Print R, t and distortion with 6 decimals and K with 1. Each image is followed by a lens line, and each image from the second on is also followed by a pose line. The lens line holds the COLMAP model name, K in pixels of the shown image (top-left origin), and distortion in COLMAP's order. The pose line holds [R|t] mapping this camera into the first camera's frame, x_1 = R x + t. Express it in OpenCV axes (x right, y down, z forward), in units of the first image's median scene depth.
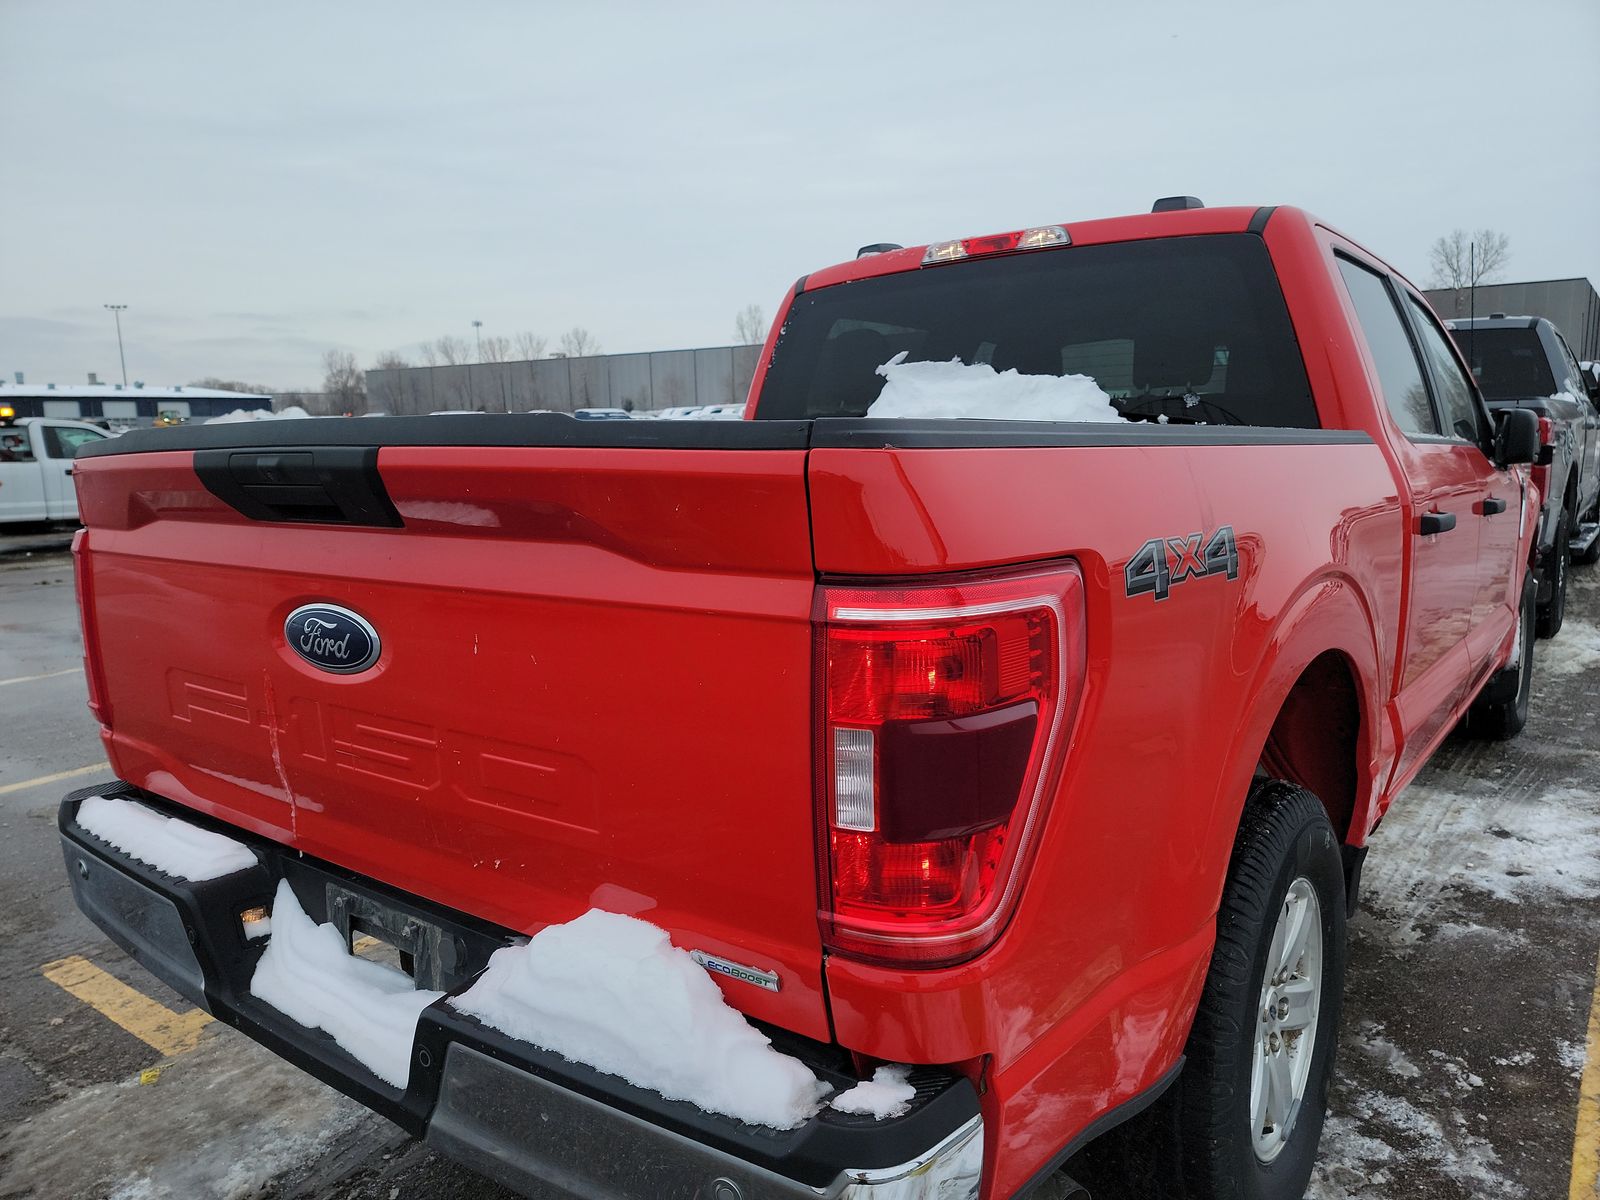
lens RADIAL K [[1118.9, 0, 801.4], [0, 1118.9, 587.2], [0, 0, 1]] dist [0.064124, -0.063268]
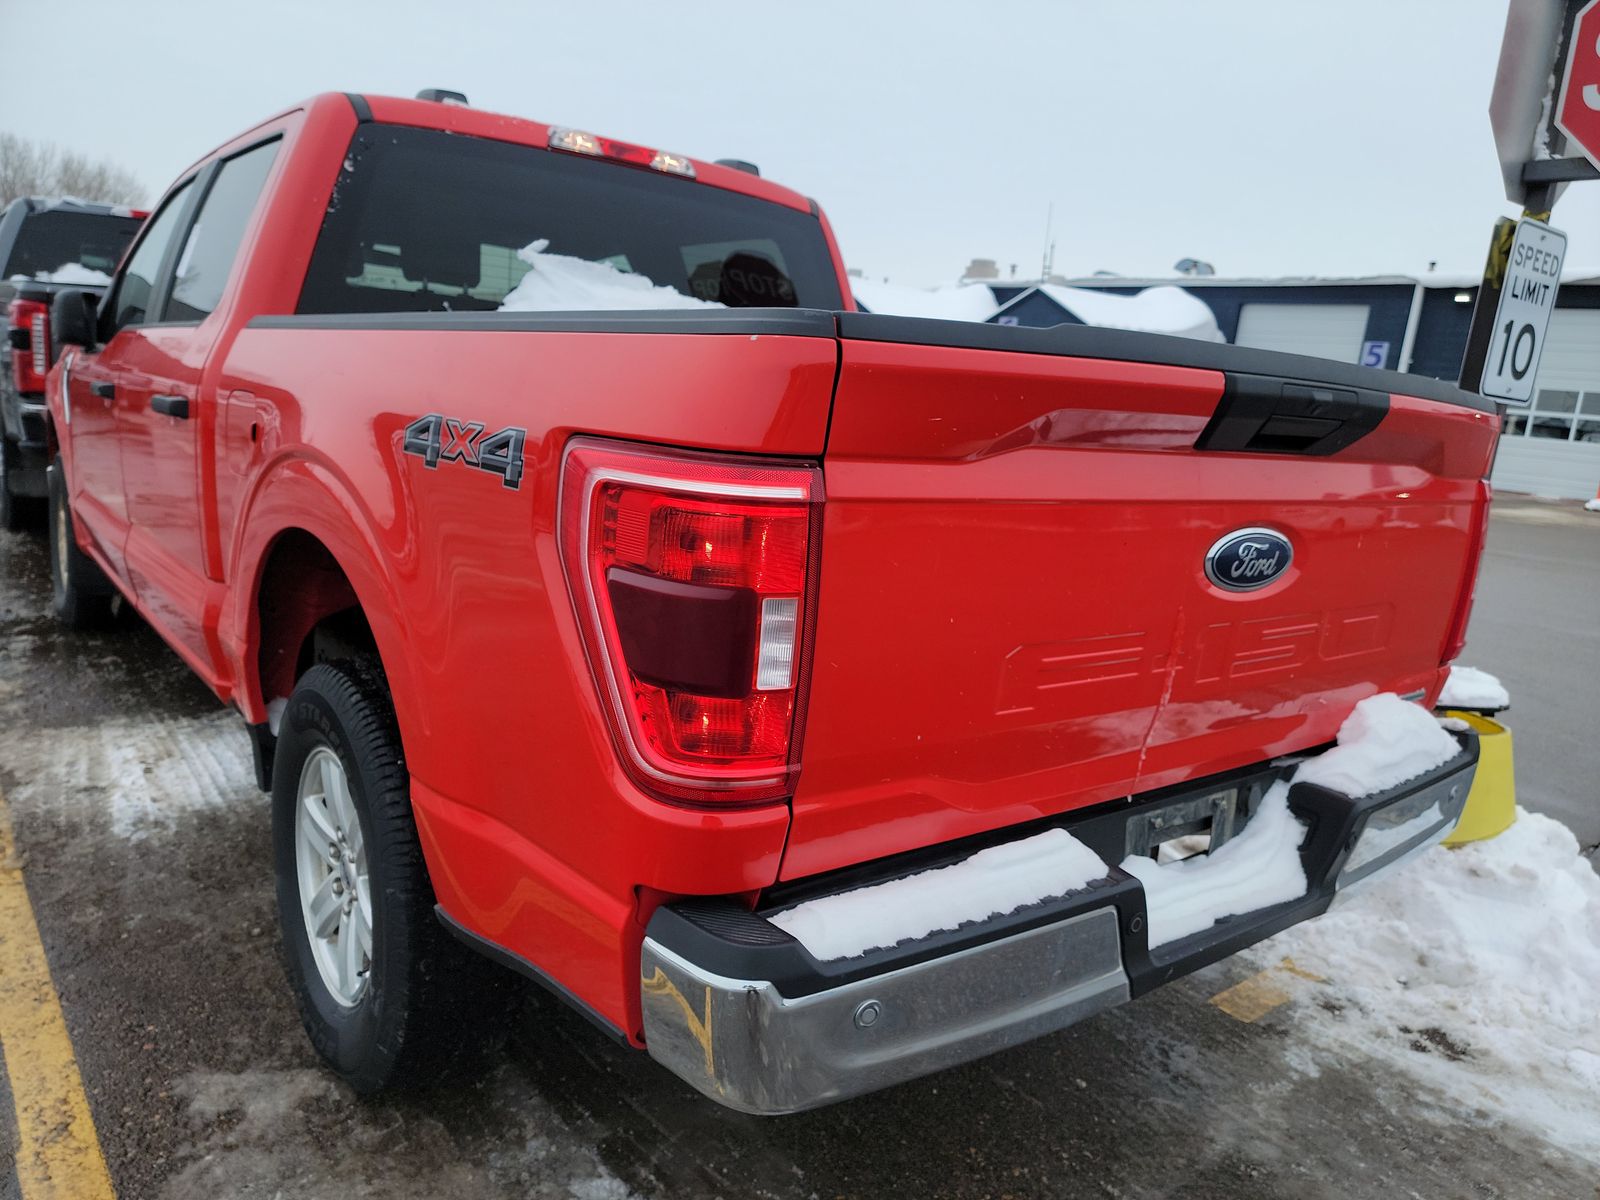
lens RADIAL K [[1103.7, 0, 820.7], [0, 1103.7, 605.8], [0, 0, 1]] dist [0.040570, -0.000780]
pose [[0.236223, -0.145614, 0.960727, -0.830670], [0.034985, 0.989341, 0.141349, -0.040516], [-0.971069, 0.000221, 0.238799, 0.620184]]
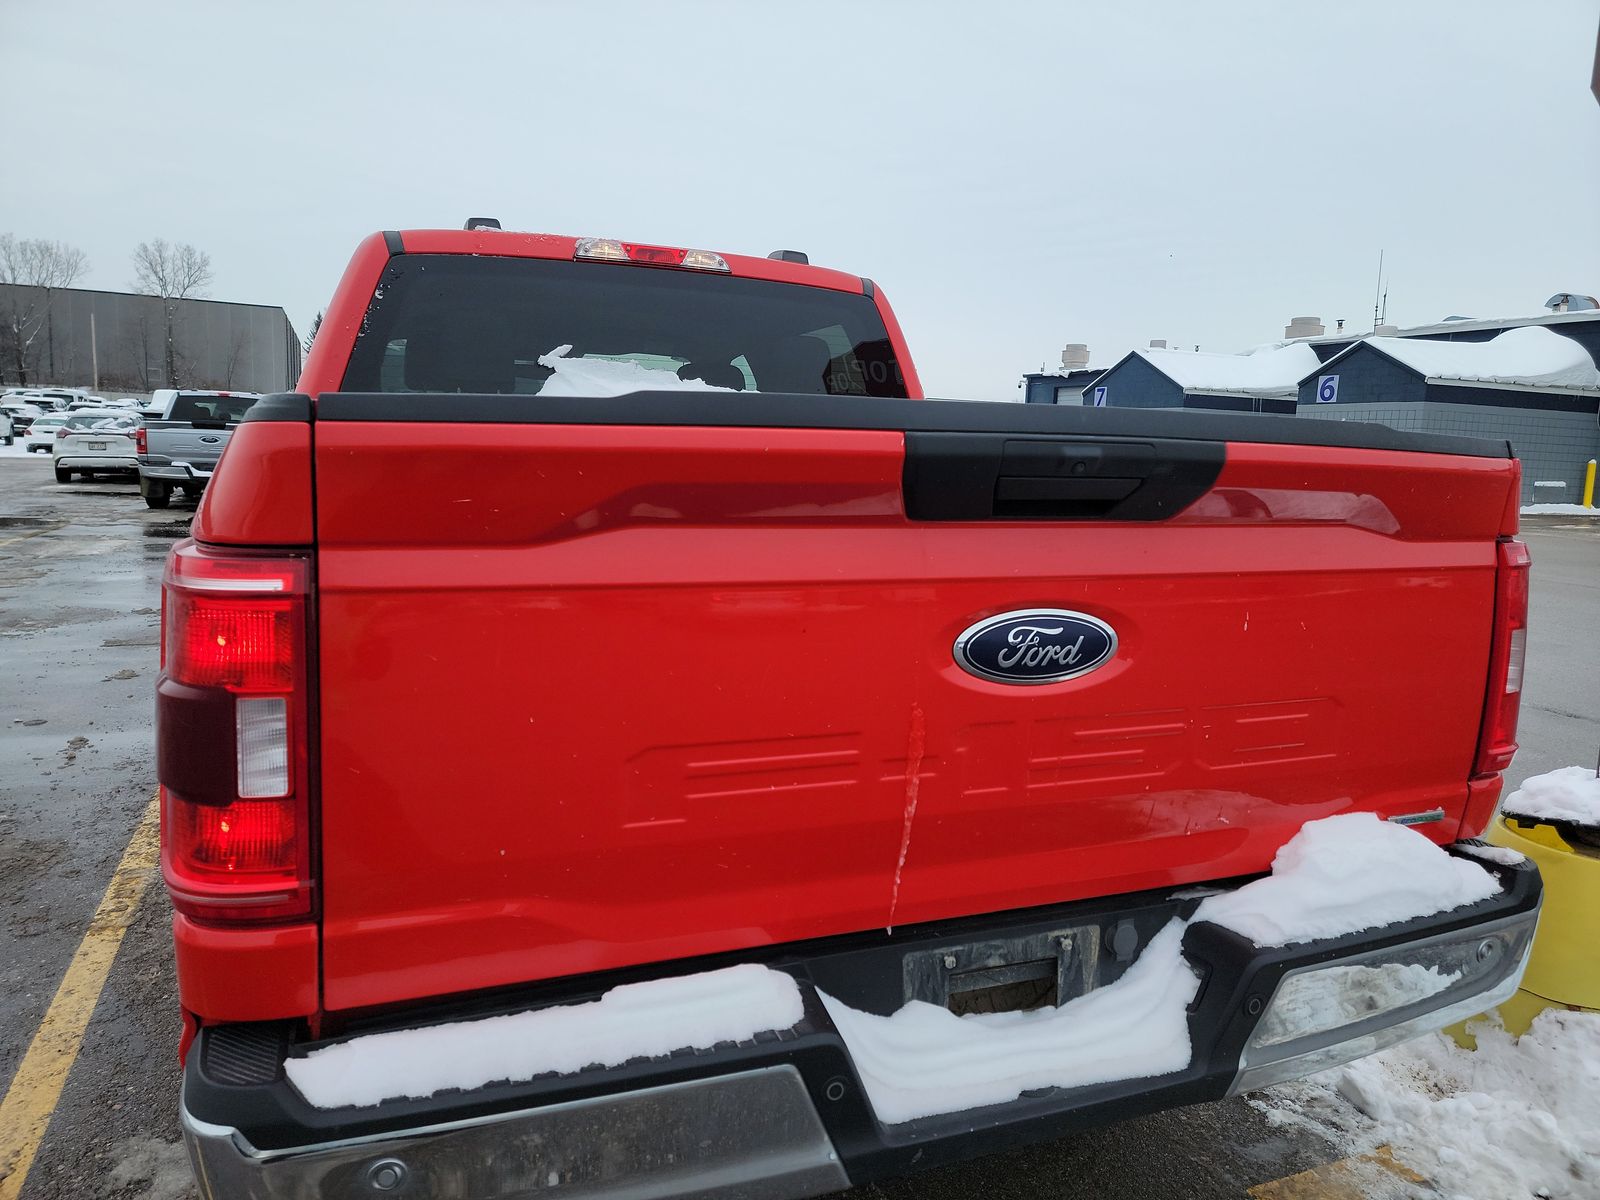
lens RADIAL K [[1092.8, 0, 819.4], [0, 1092.8, 584.1], [0, 0, 1]] dist [0.088809, -0.067208]
pose [[0.501048, -0.065554, 0.862933, -0.681418], [0.071803, 0.996838, 0.034035, -0.025412], [-0.862435, 0.044908, 0.504171, 0.382669]]
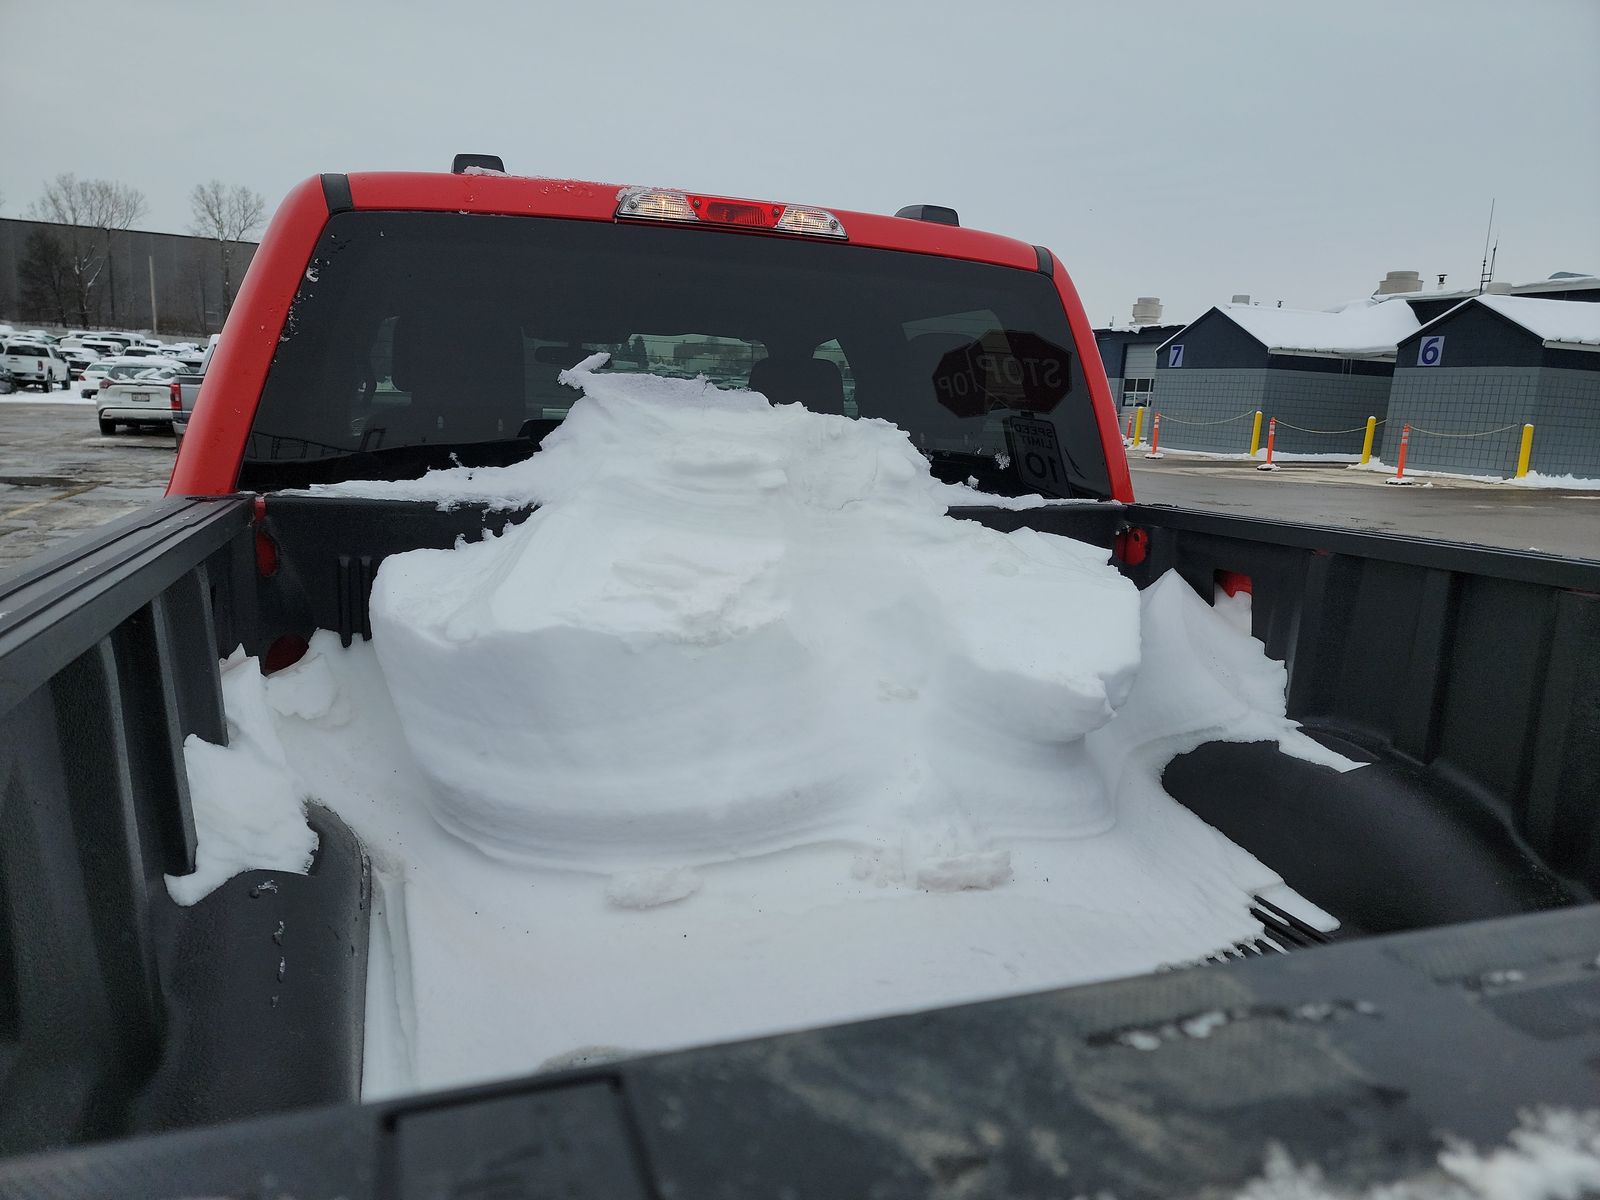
lens RADIAL K [[1101.8, 0, 814.9], [0, 1101.8, 601.5], [0, 0, 1]] dist [0.079605, -0.055665]
pose [[0.543068, -0.101633, 0.833515, -0.409664], [0.052857, 0.994817, 0.086862, -0.130010], [-0.838024, -0.003115, 0.545625, 0.612912]]
